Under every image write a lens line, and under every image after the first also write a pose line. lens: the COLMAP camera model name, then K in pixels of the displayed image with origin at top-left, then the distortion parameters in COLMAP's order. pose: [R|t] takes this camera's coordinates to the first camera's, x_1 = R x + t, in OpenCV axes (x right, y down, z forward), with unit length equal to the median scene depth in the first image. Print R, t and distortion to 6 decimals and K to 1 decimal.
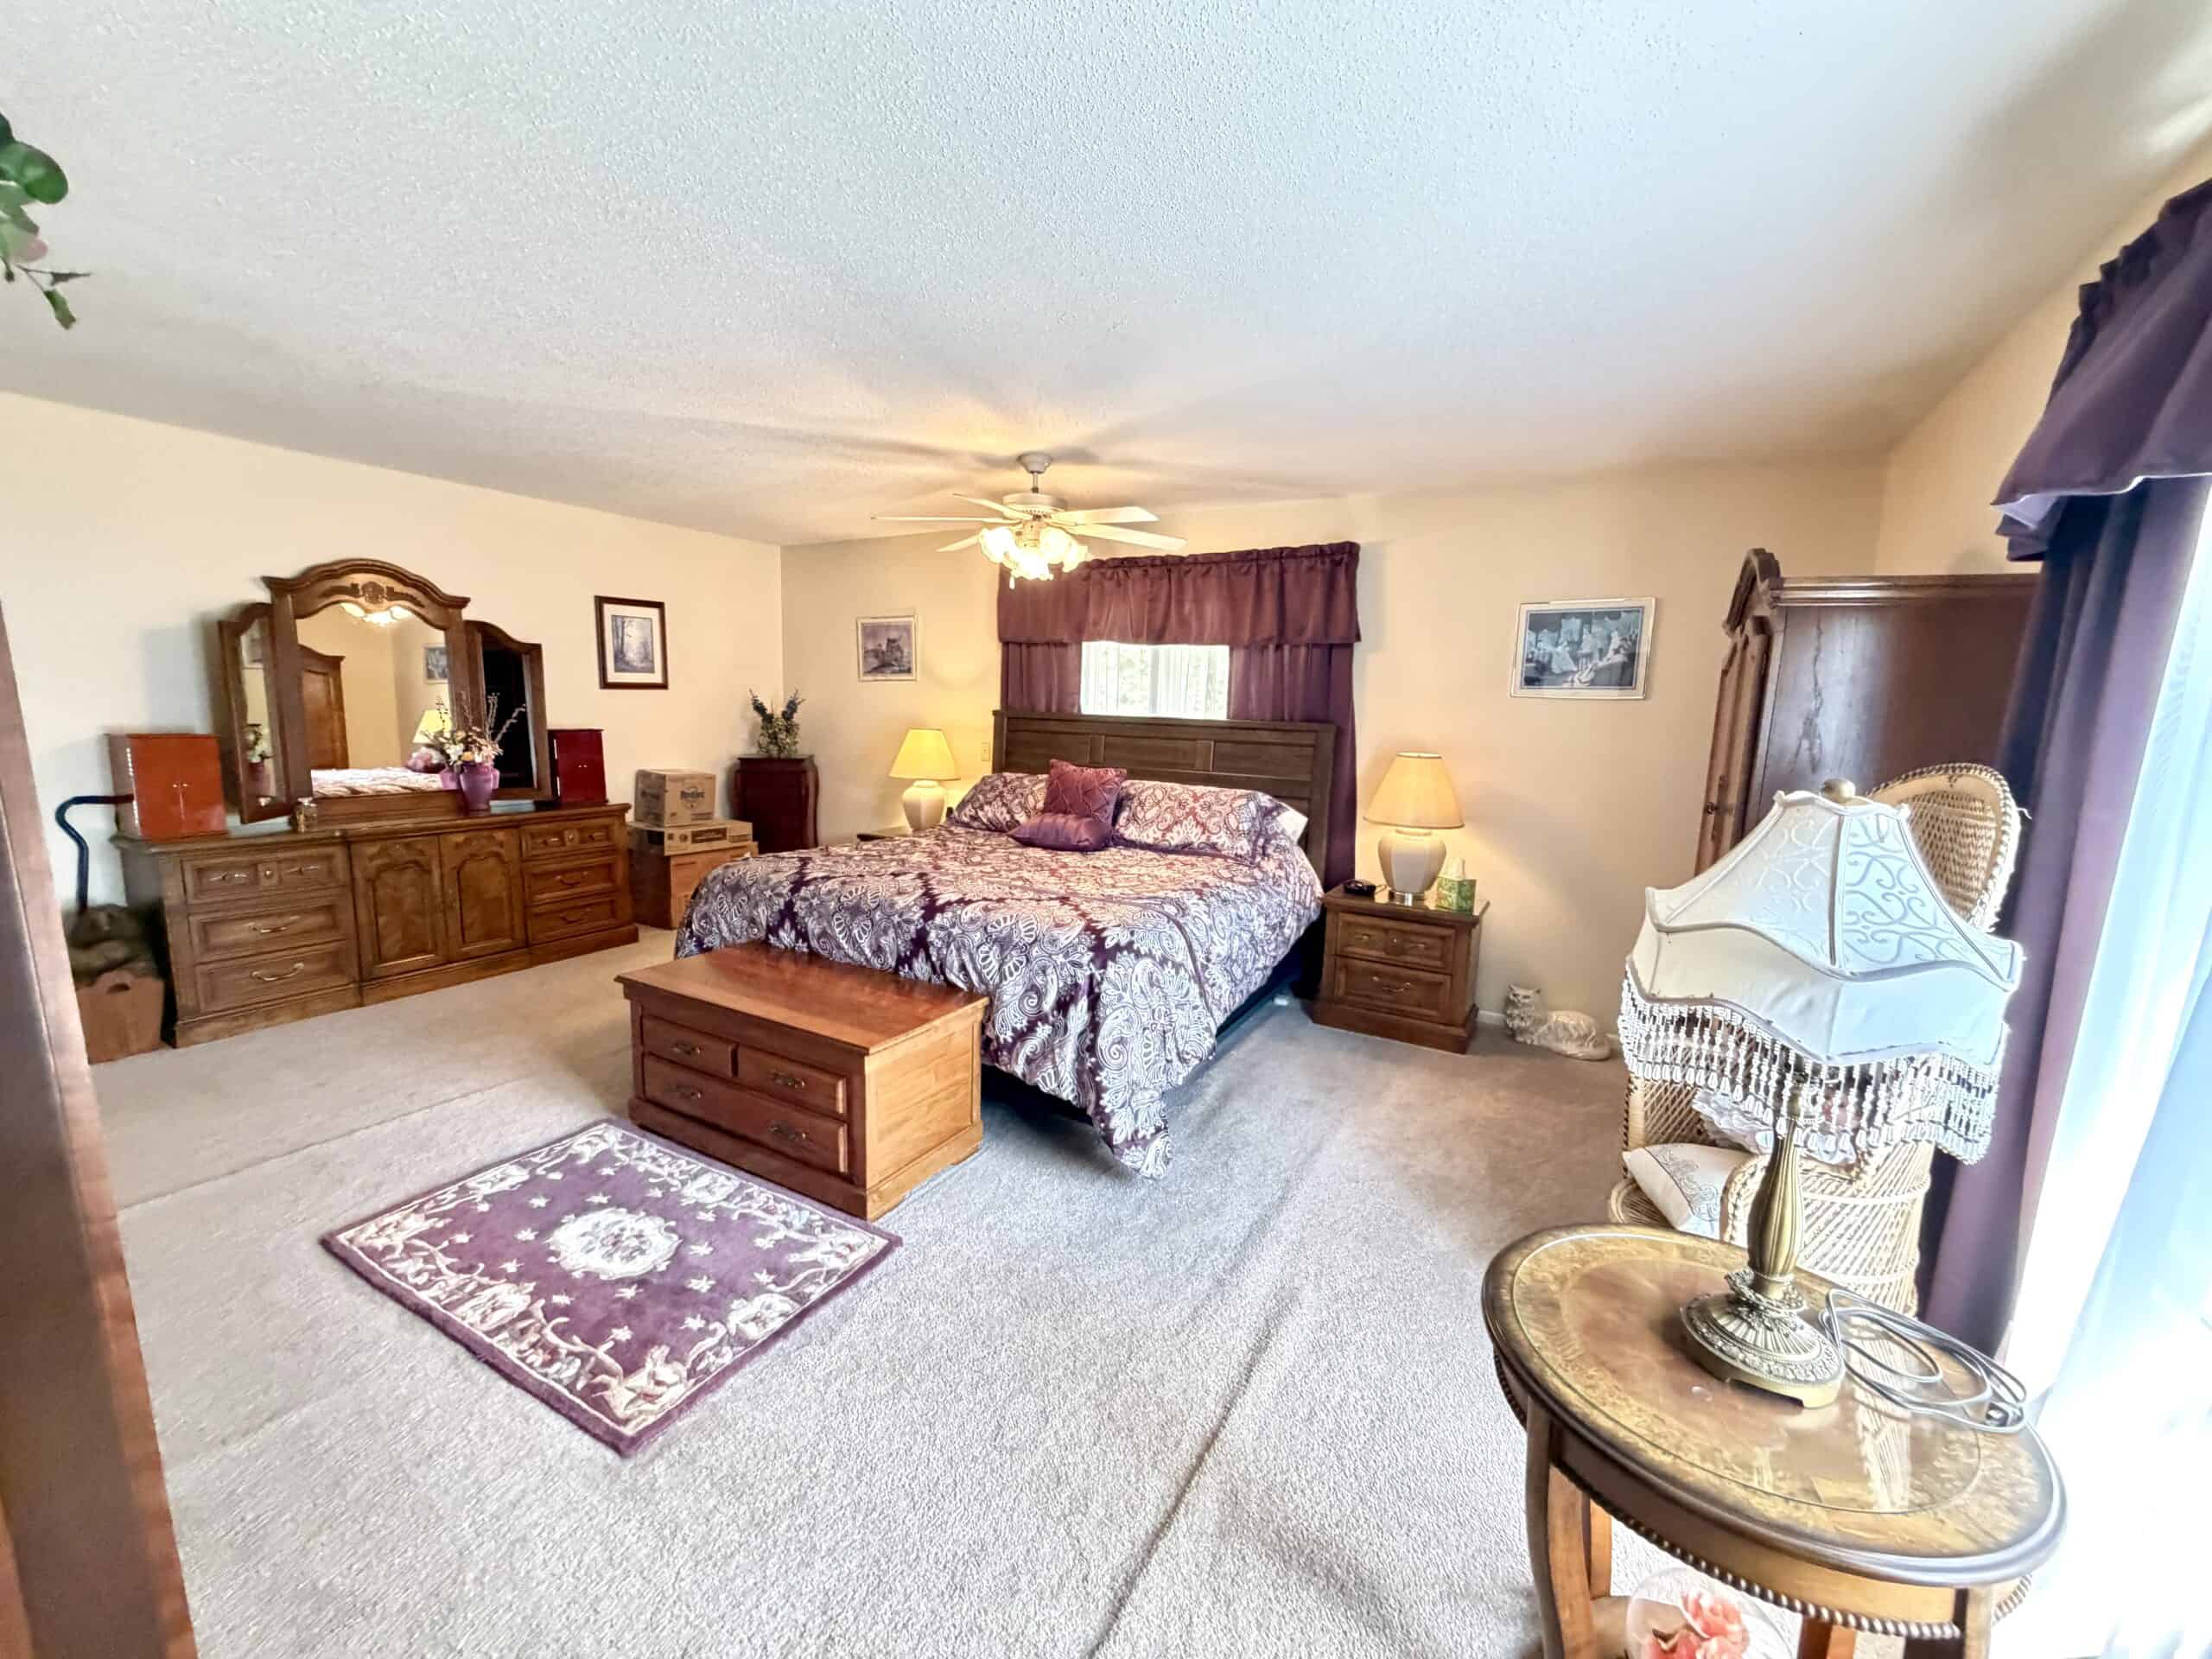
lens RADIAL K [[885.6, 0, 1113.5], [0, 885.6, 835.5], [0, 0, 1]] dist [-0.002014, -0.000226]
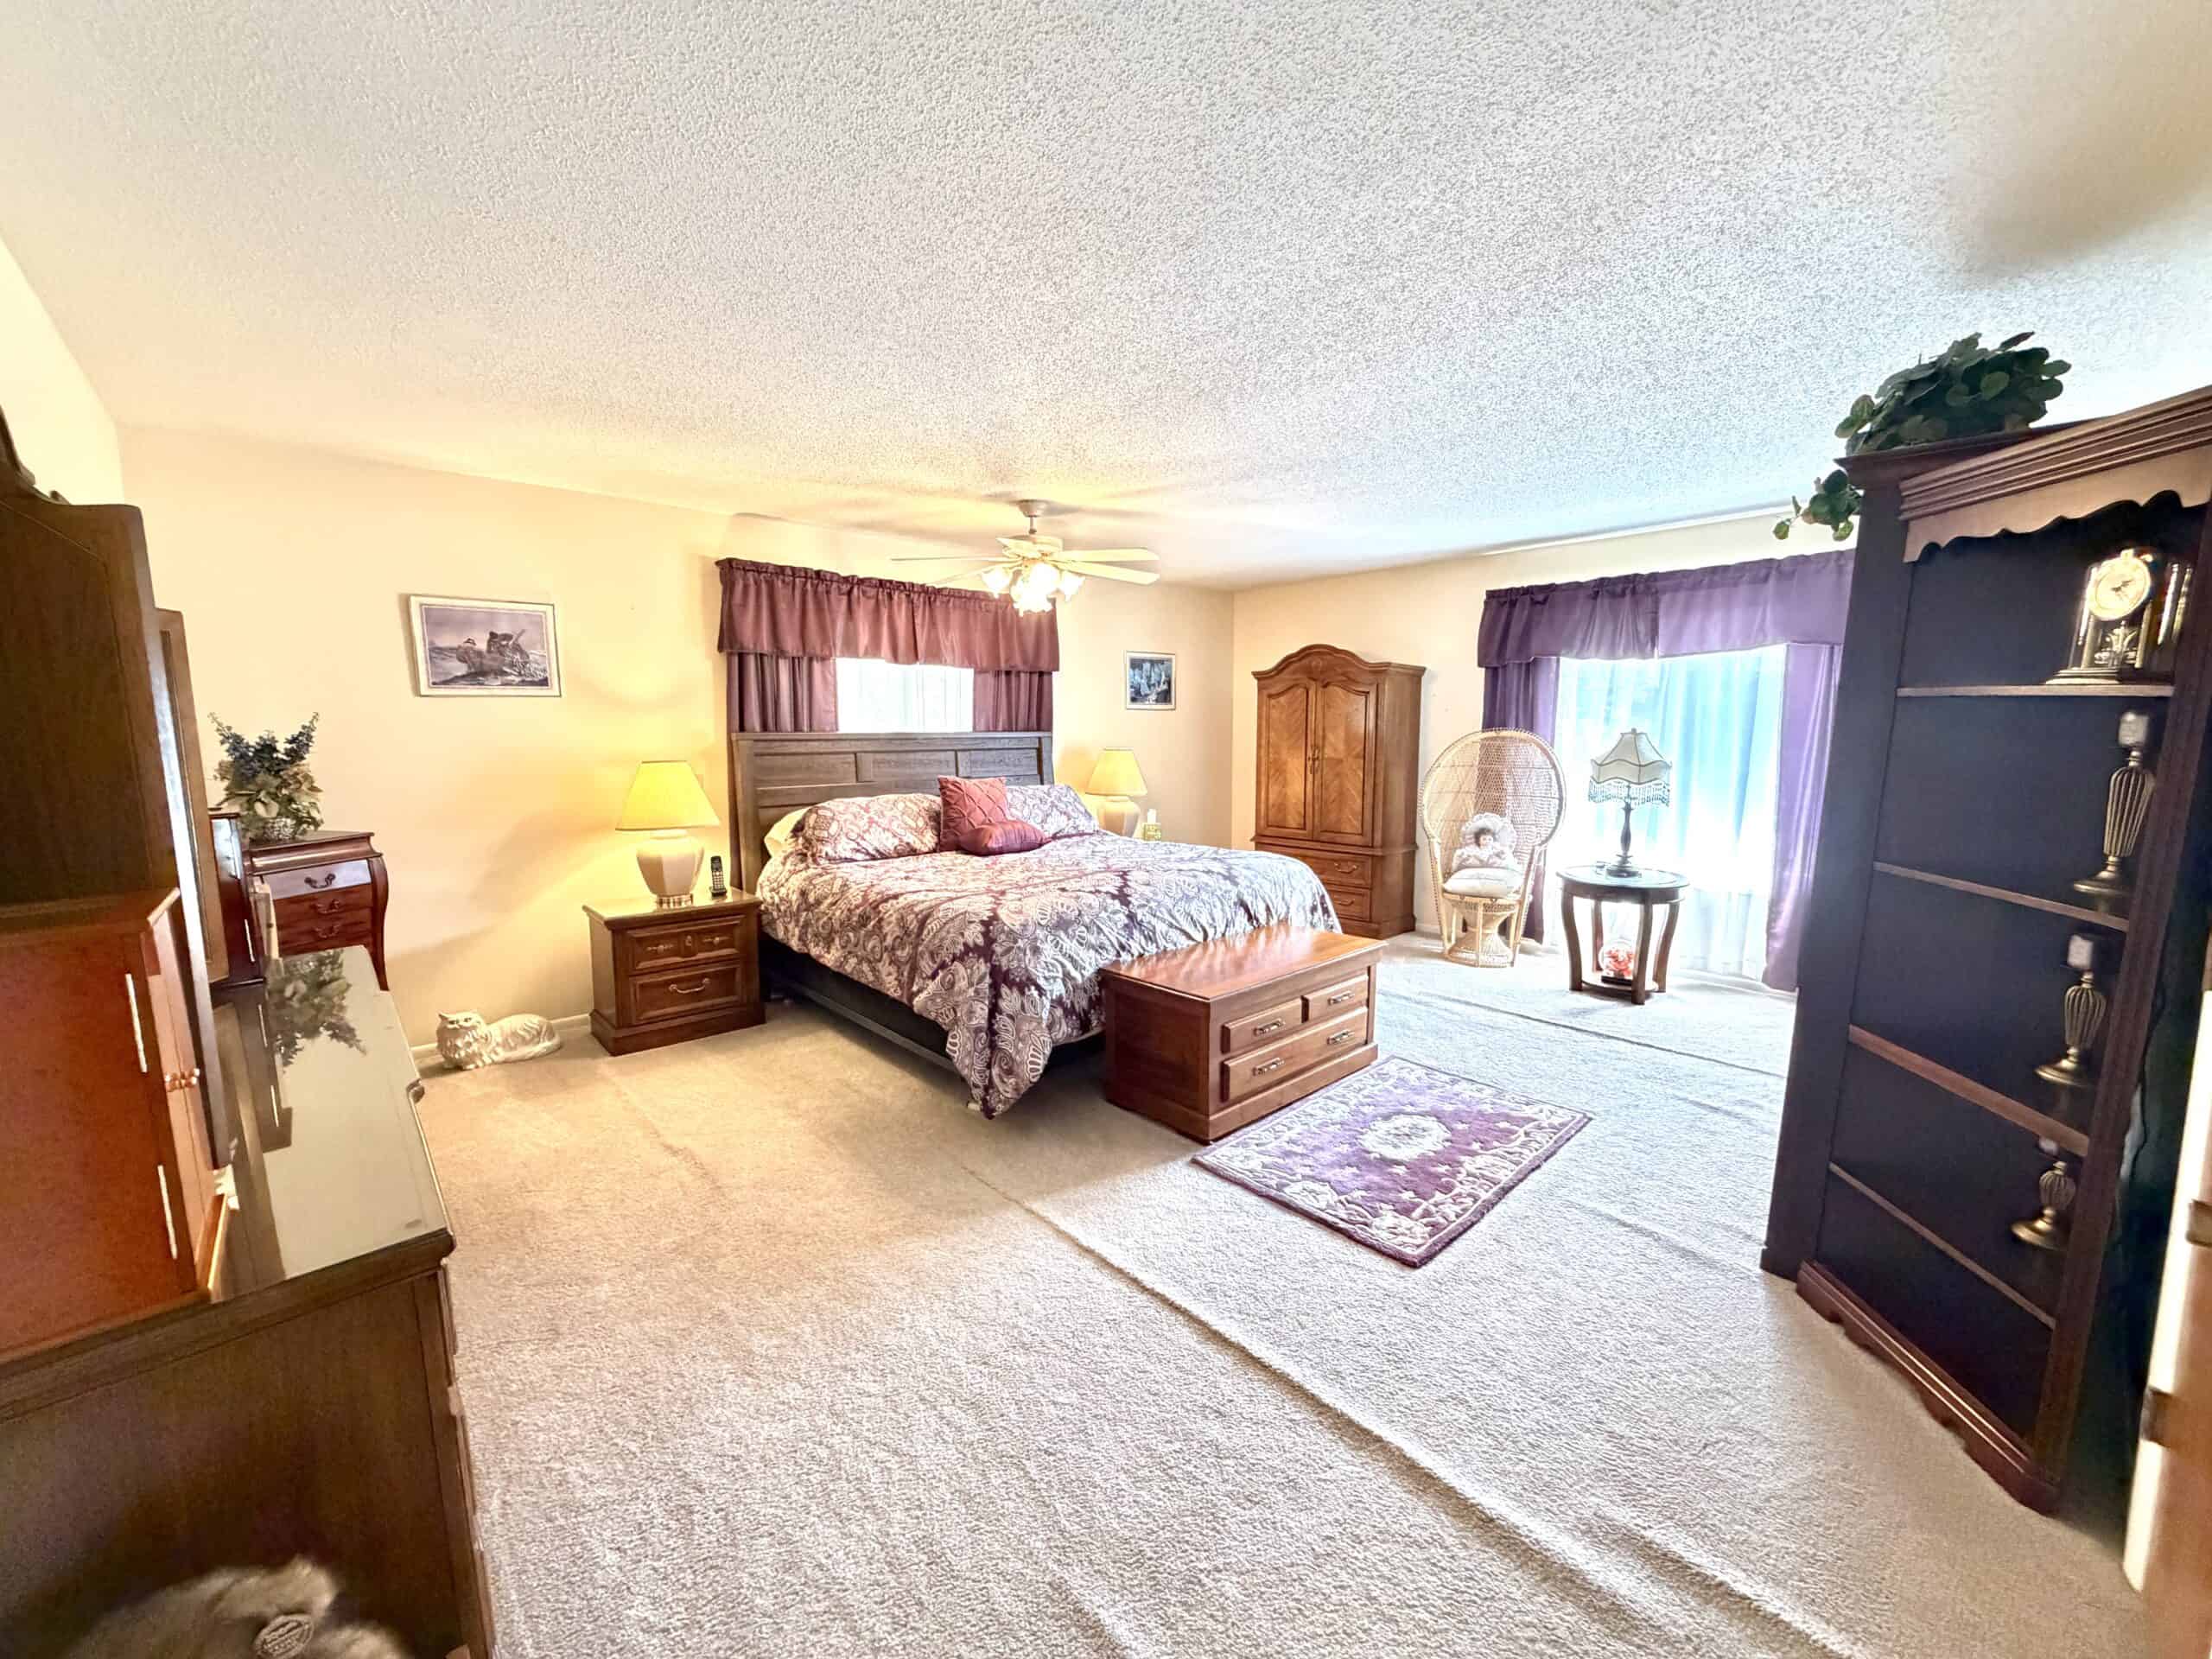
lens RADIAL K [[885.6, 0, 1101.9], [0, 885.6, 837.1], [0, 0, 1]] dist [-0.002014, -0.000226]
pose [[0.305028, -0.143658, 0.941446, -0.948887], [0.161096, 0.982094, 0.097666, -0.082581], [-0.938619, 0.121872, 0.322709, 0.487247]]
